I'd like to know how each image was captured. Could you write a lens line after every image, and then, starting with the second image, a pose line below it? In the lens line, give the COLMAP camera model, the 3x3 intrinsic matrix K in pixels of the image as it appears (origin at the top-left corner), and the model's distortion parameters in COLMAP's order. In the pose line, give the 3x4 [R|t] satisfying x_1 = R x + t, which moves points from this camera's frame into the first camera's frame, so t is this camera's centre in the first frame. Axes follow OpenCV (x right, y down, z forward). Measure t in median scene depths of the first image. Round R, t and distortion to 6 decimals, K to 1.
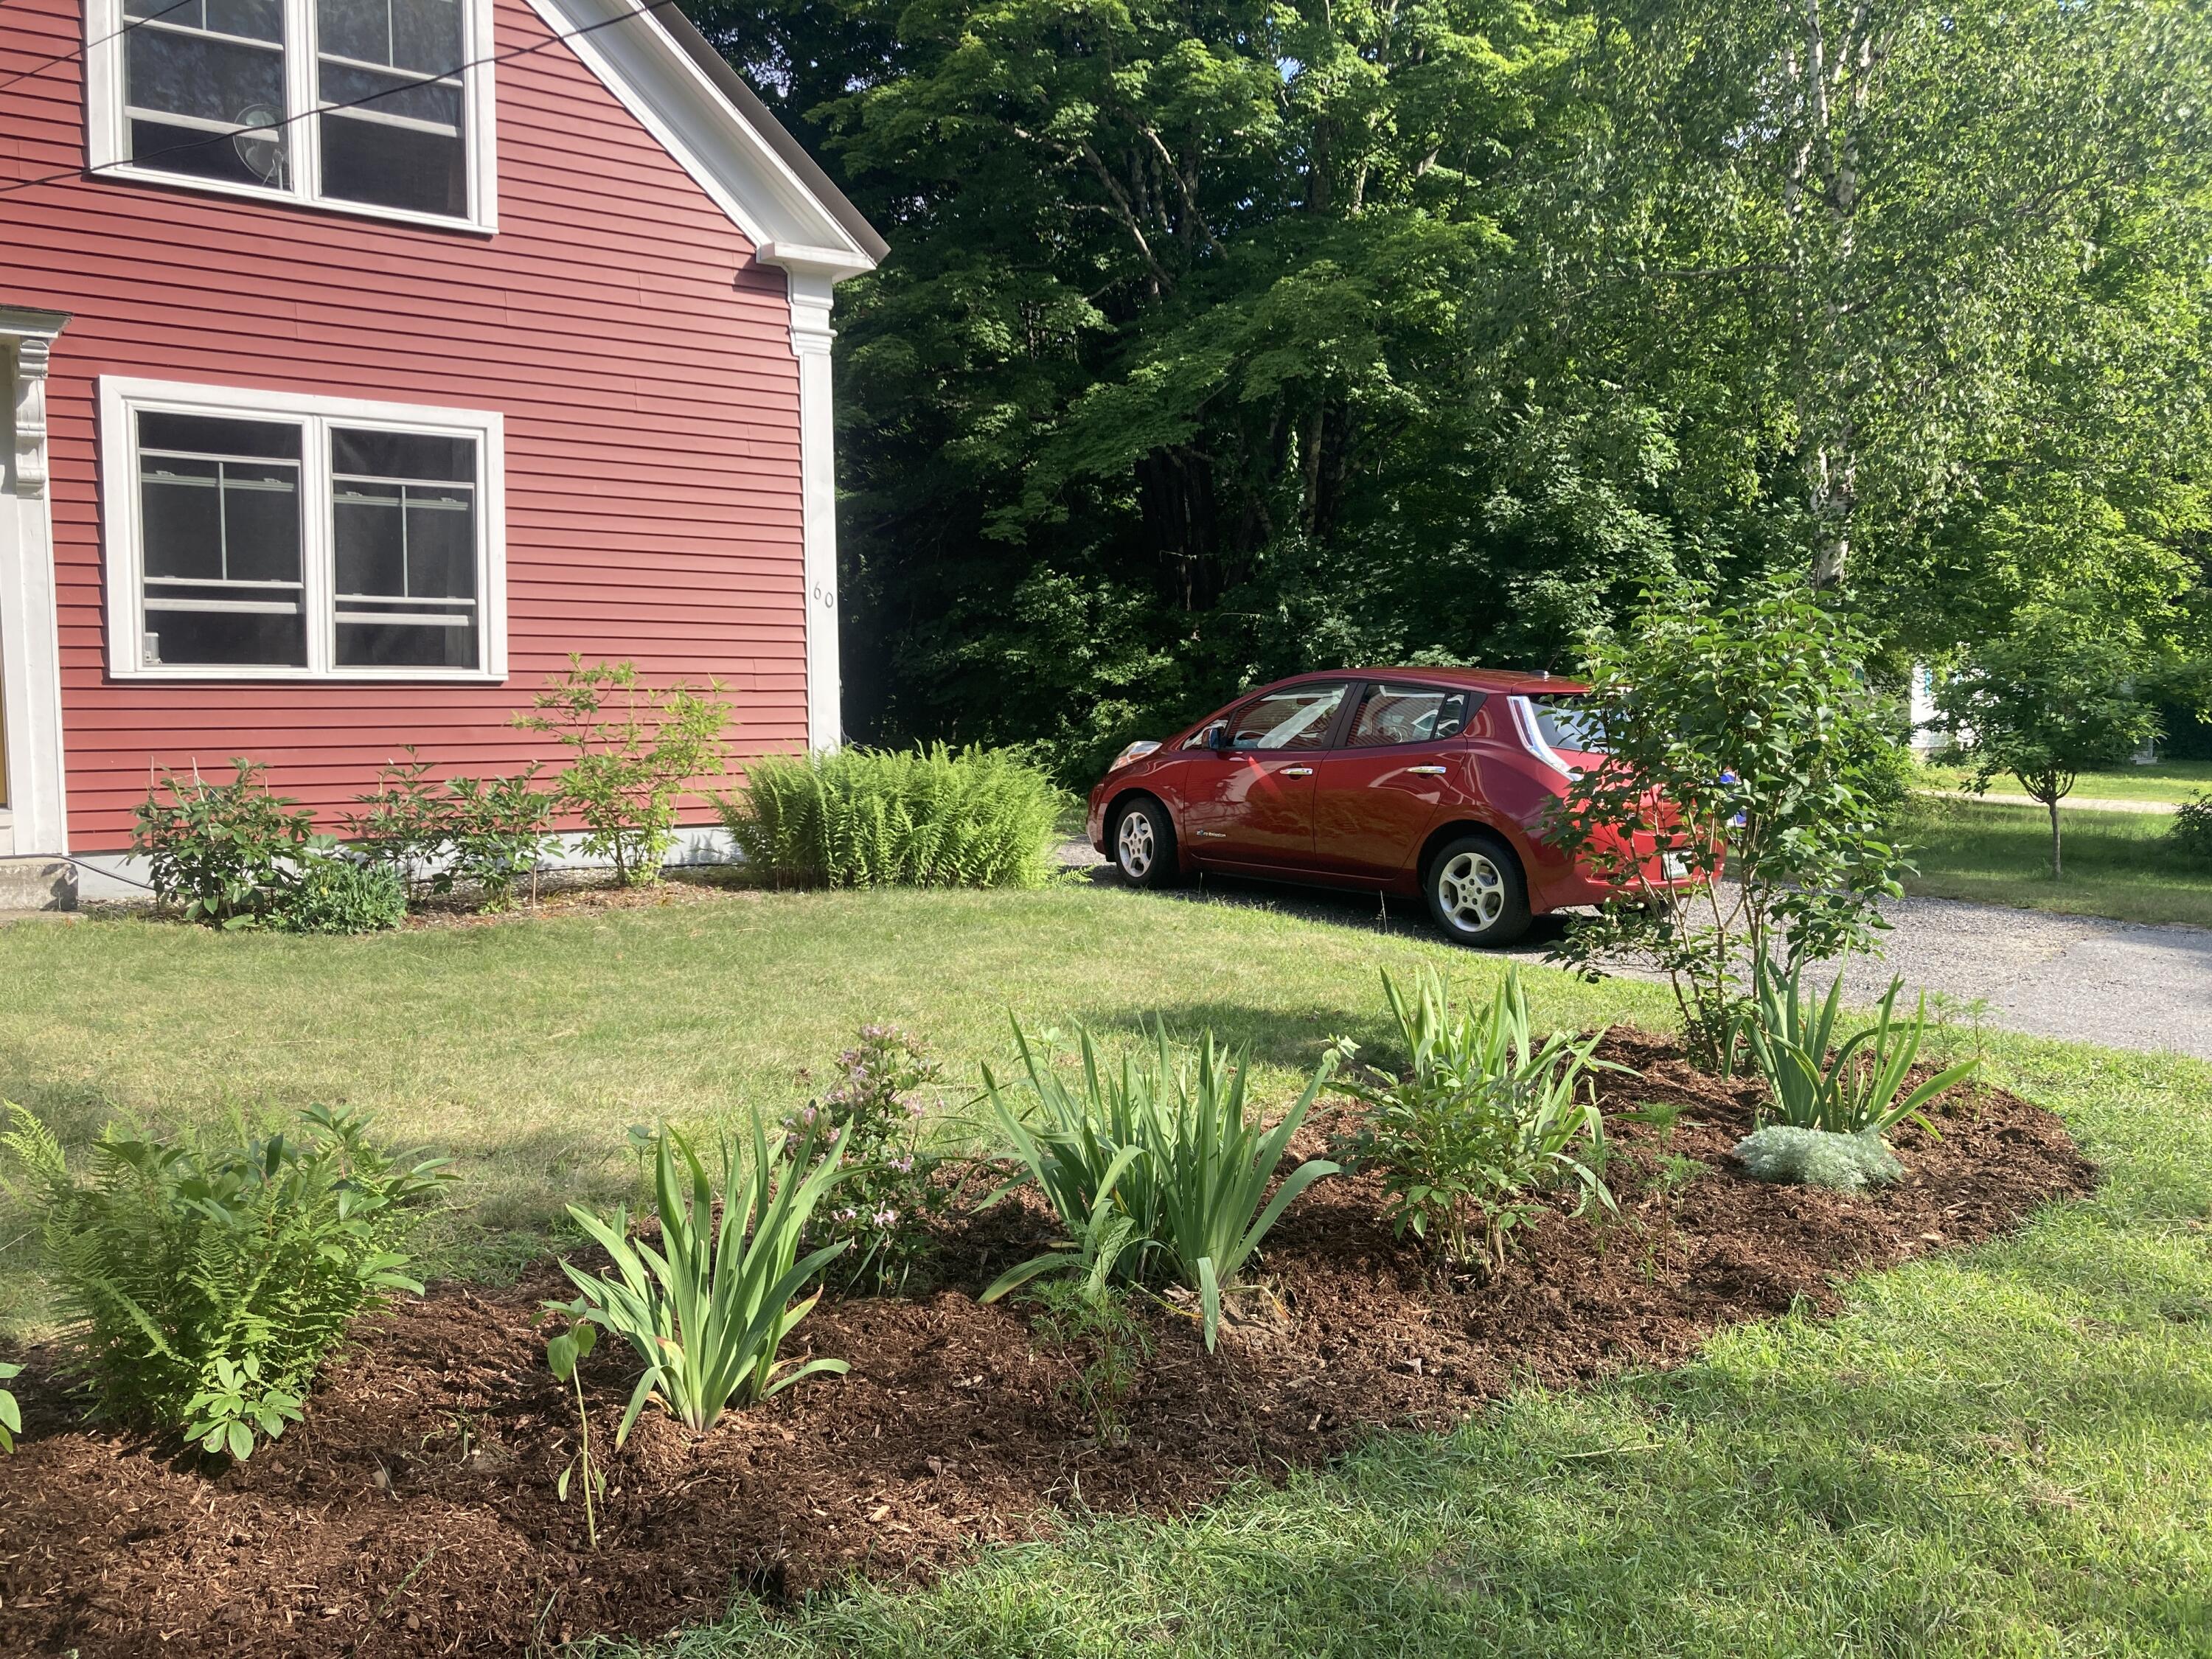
lens RADIAL K [[1832.6, 0, 1080.3], [0, 1832.6, 811.2], [0, 0, 1]] dist [0.053924, -0.072273]
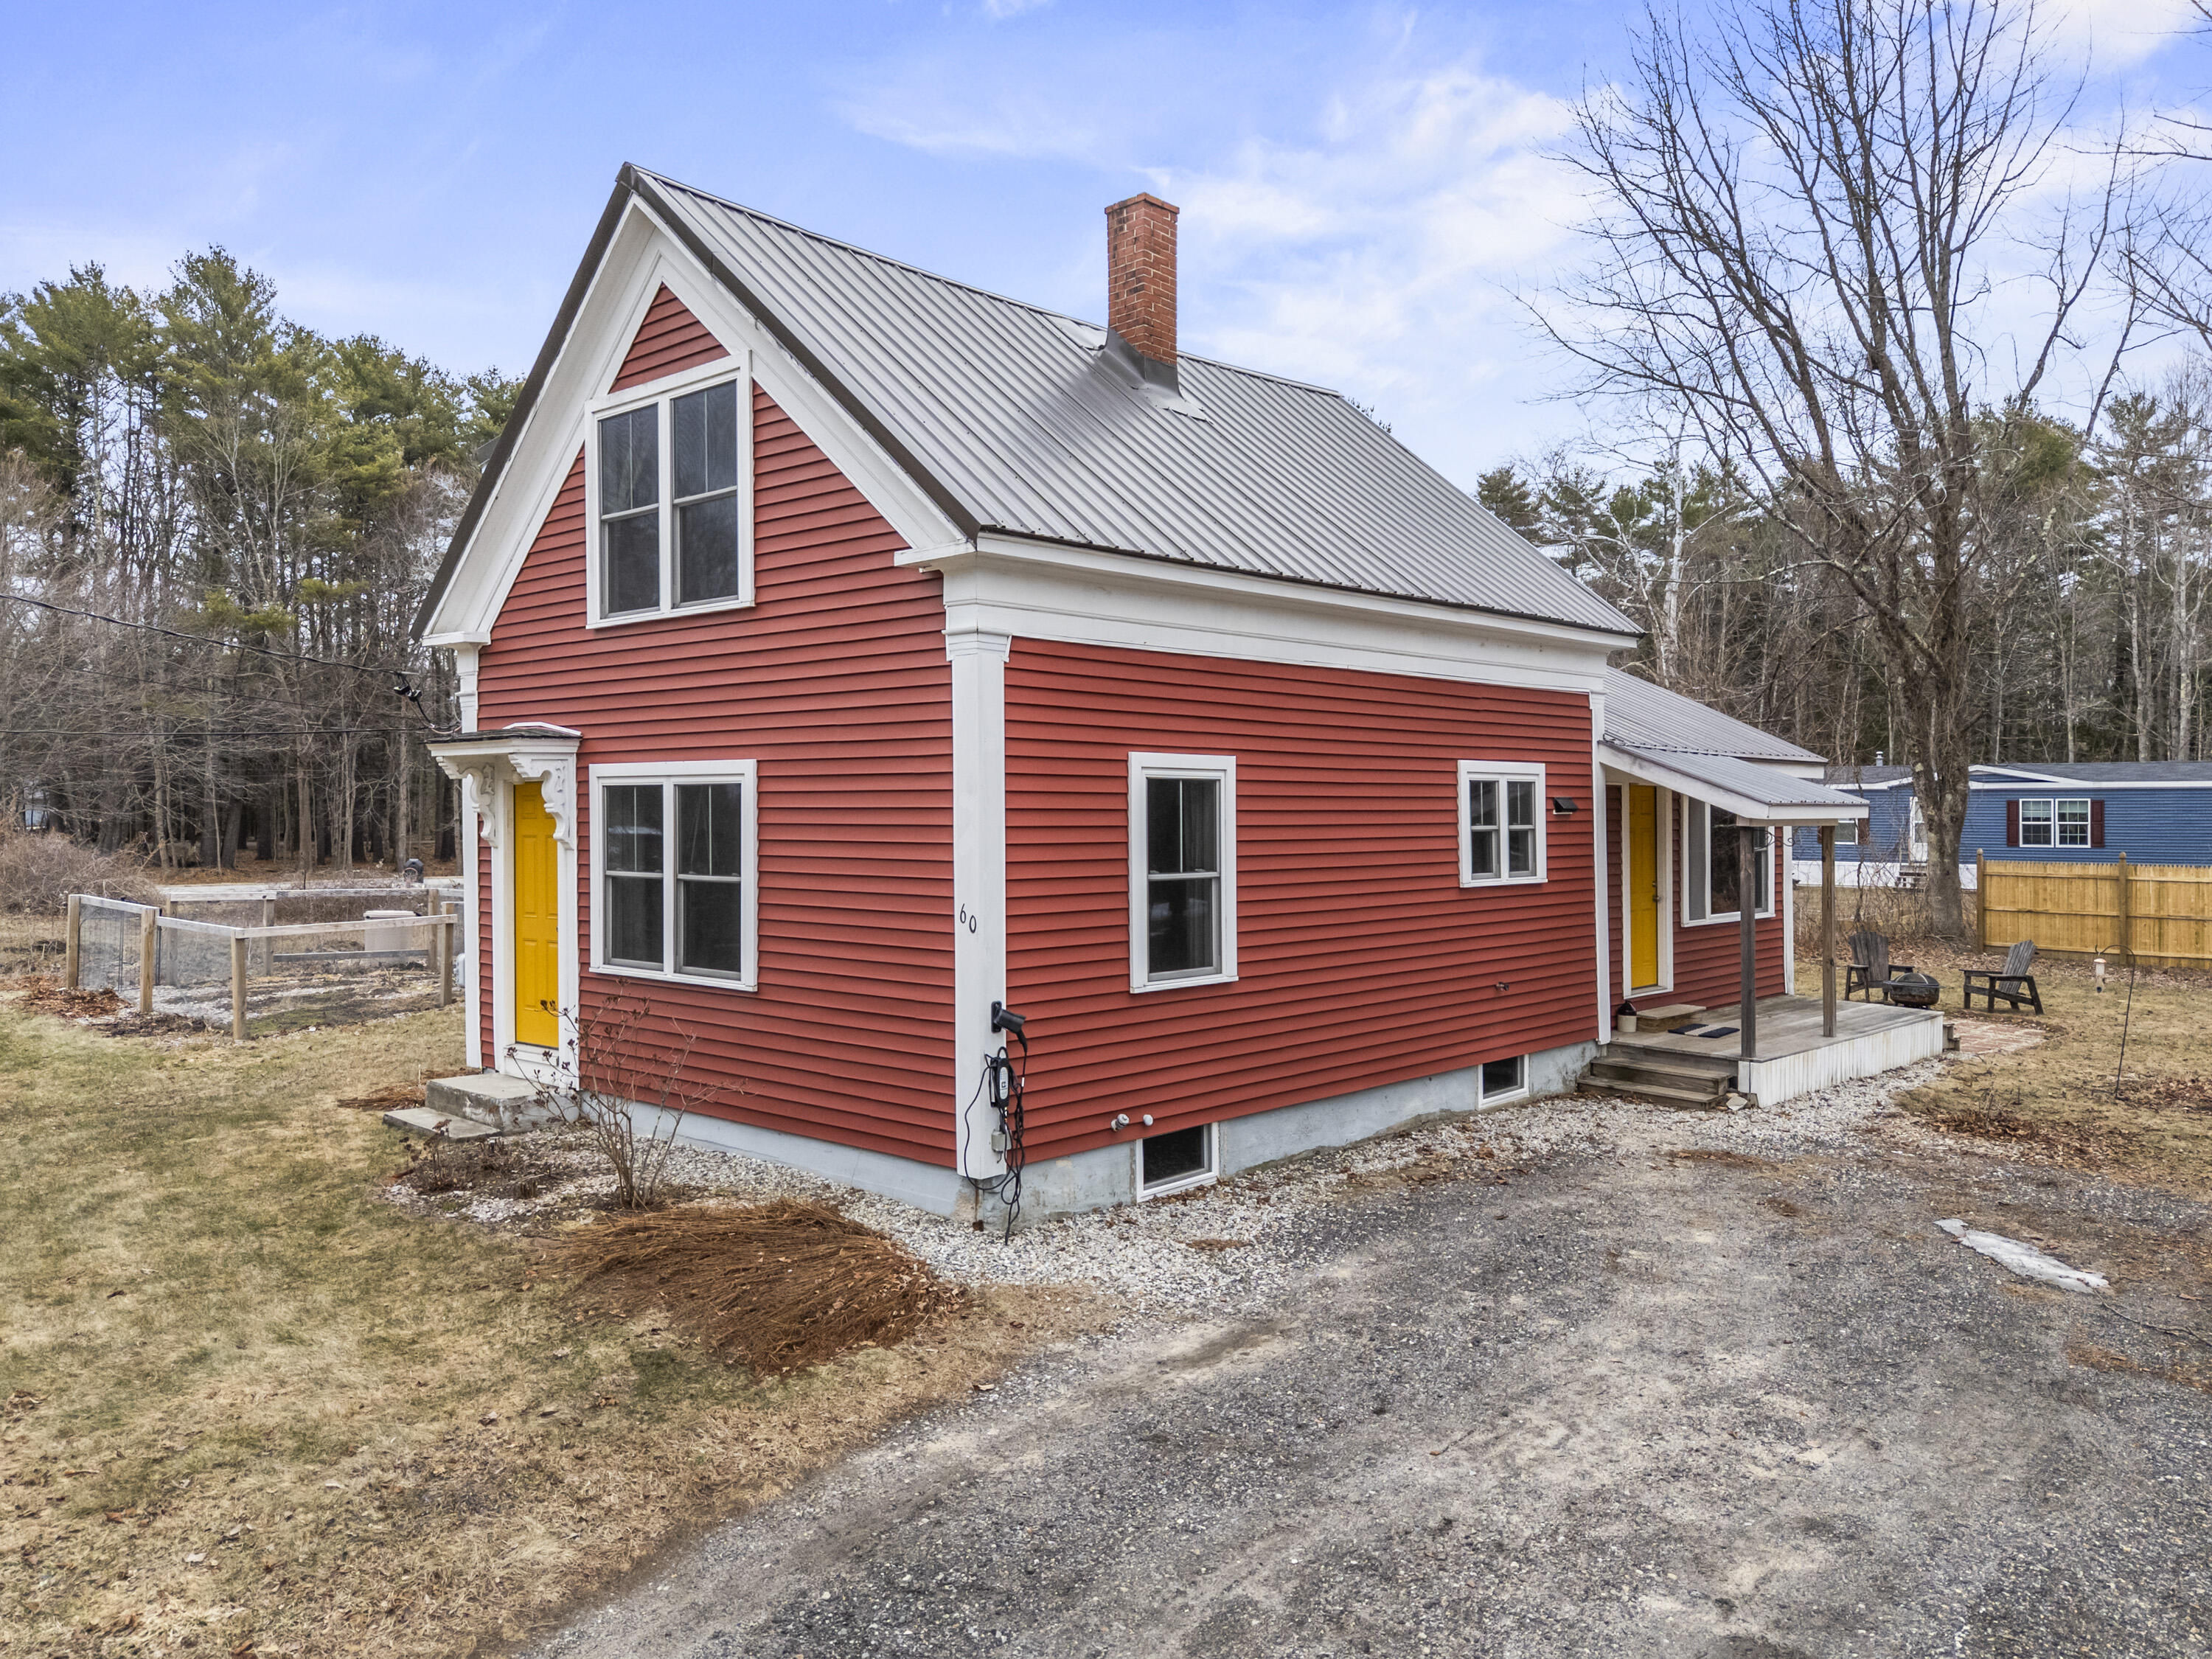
lens RADIAL K [[1636.5, 0, 1105.4], [0, 1636.5, 804.4], [0, 0, 1]] dist [0.076950, -0.063218]
pose [[0.198583, 0.003485, -0.980078, 0.797384], [-0.048847, 0.998786, -0.006346, -0.208907], [0.978866, 0.049134, 0.198512, 1.099720]]
